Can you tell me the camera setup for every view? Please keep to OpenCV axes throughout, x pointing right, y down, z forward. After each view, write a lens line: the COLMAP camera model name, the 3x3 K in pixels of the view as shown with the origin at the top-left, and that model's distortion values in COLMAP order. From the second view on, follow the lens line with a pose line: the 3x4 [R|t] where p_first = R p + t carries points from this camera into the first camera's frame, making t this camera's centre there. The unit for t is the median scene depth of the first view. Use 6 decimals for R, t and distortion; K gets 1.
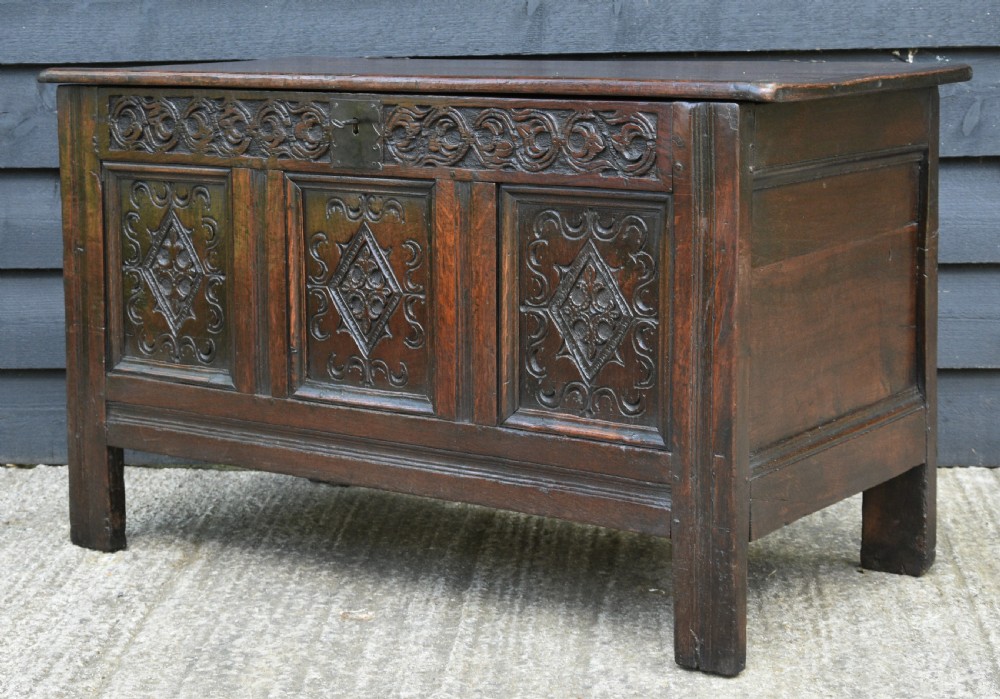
lens RADIAL K [[2177.8, 0, 553.5], [0, 2177.8, 295.1], [0, 0, 1]] dist [-0.059990, 0.456063]
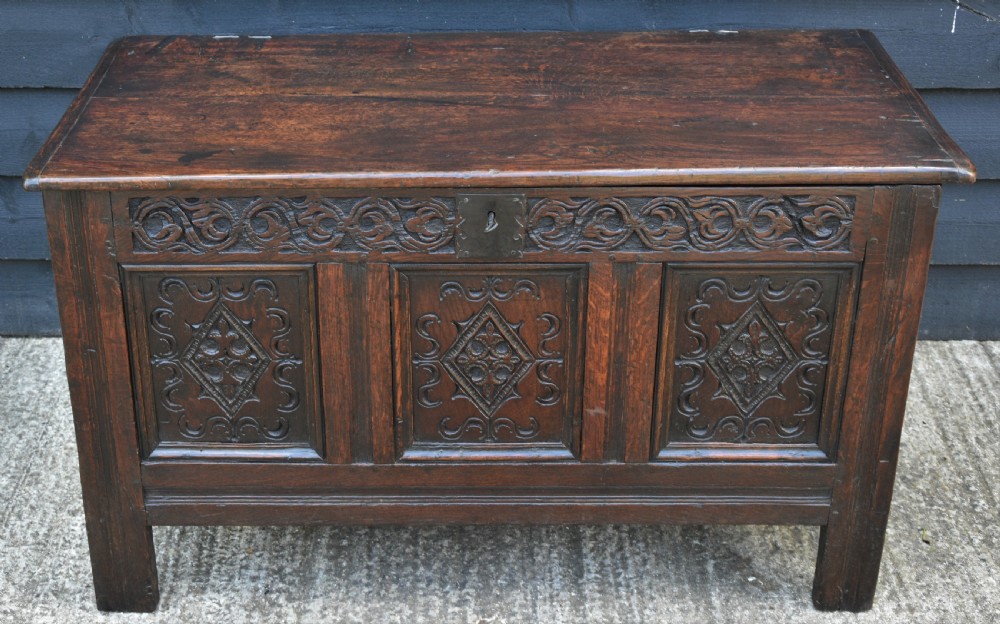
lens RADIAL K [[1454.0, 0, 481.4], [0, 1454.0, 283.0], [0, 0, 1]] dist [-0.035435, -0.017352]
pose [[0.819623, -0.258122, 0.511459, -0.431755], [0.076732, 0.934167, 0.348489, -0.276207], [-0.567741, -0.246384, 0.785471, 0.480432]]
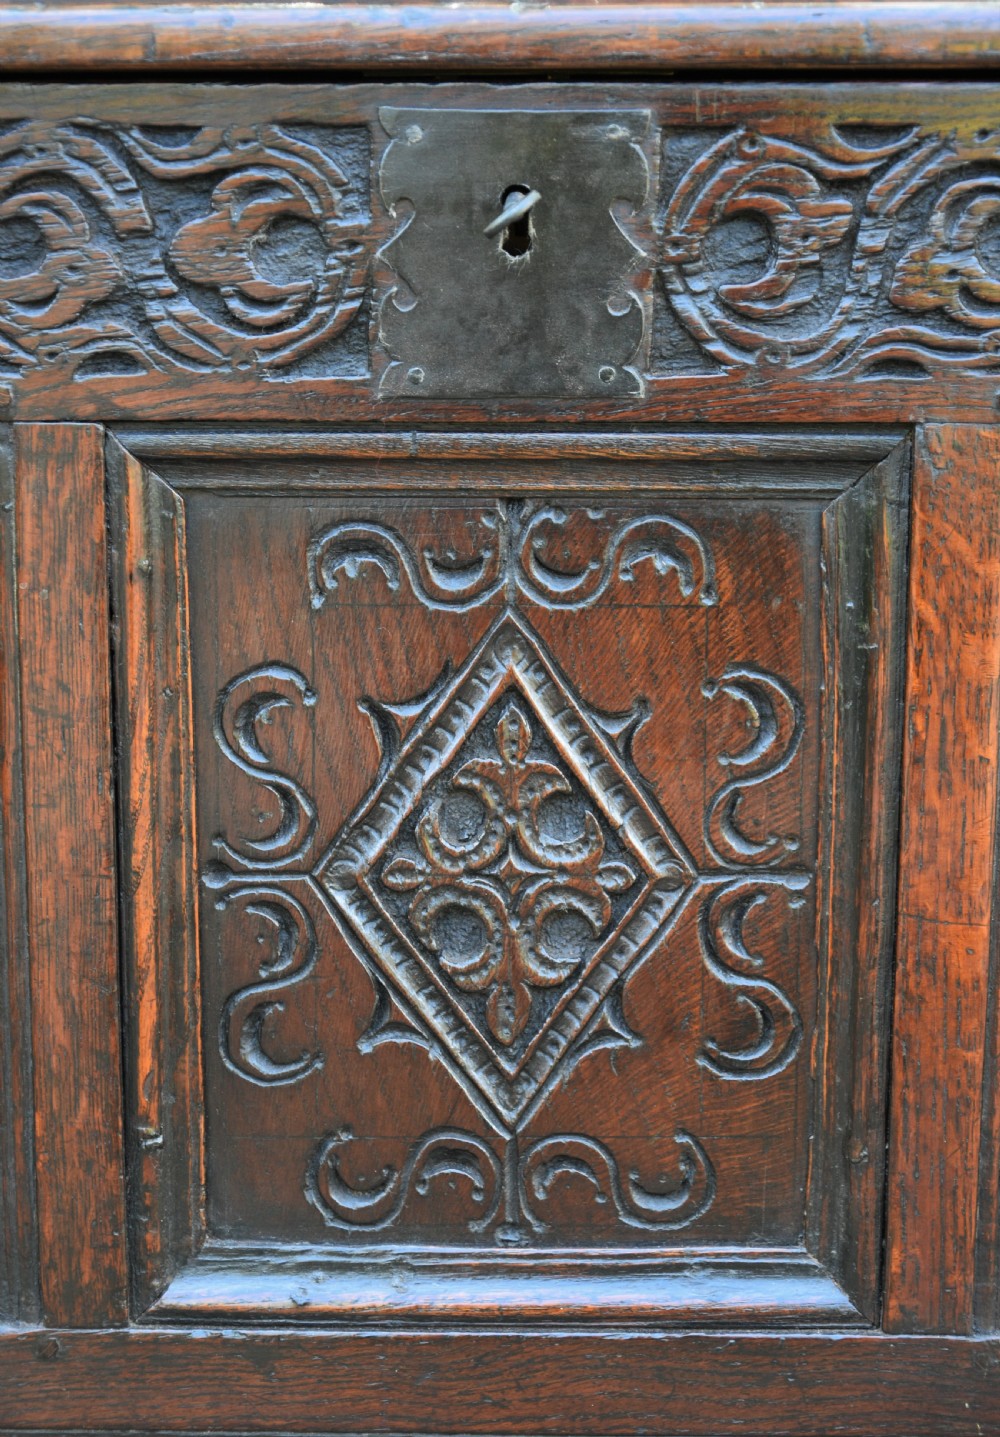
lens RADIAL K [[3129.5, 0, 498.1], [0, 3129.5, 775.0], [0, 0, 1]] dist [-0.059990, 0.456063]
pose [[0.835349, -0.127405, 0.534752, -0.282689], [0.073447, 0.989917, 0.121116, -0.058716], [-0.544791, -0.061898, 0.836284, 0.703807]]
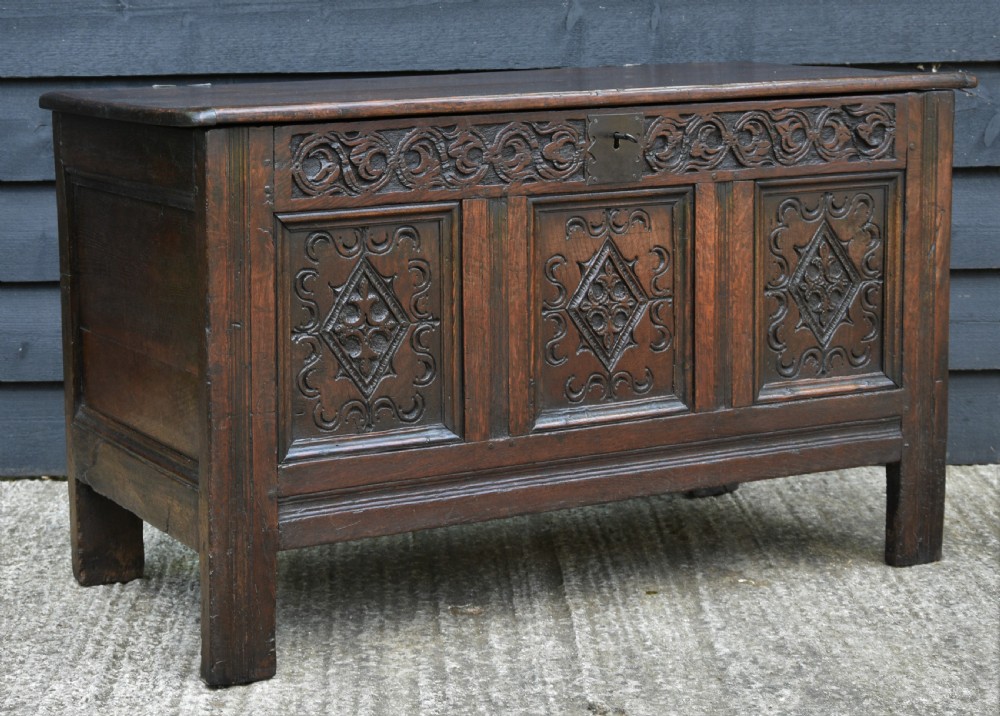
lens RADIAL K [[2294.4, 0, 500.5], [0, 2294.4, 357.5], [0, 0, 1]] dist [-0.041602, -0.051872]
pose [[0.438560, -0.151218, 0.885889, -1.053451], [0.137935, 0.985389, 0.099918, -0.091398], [-0.888054, 0.078375, 0.453010, 0.574130]]
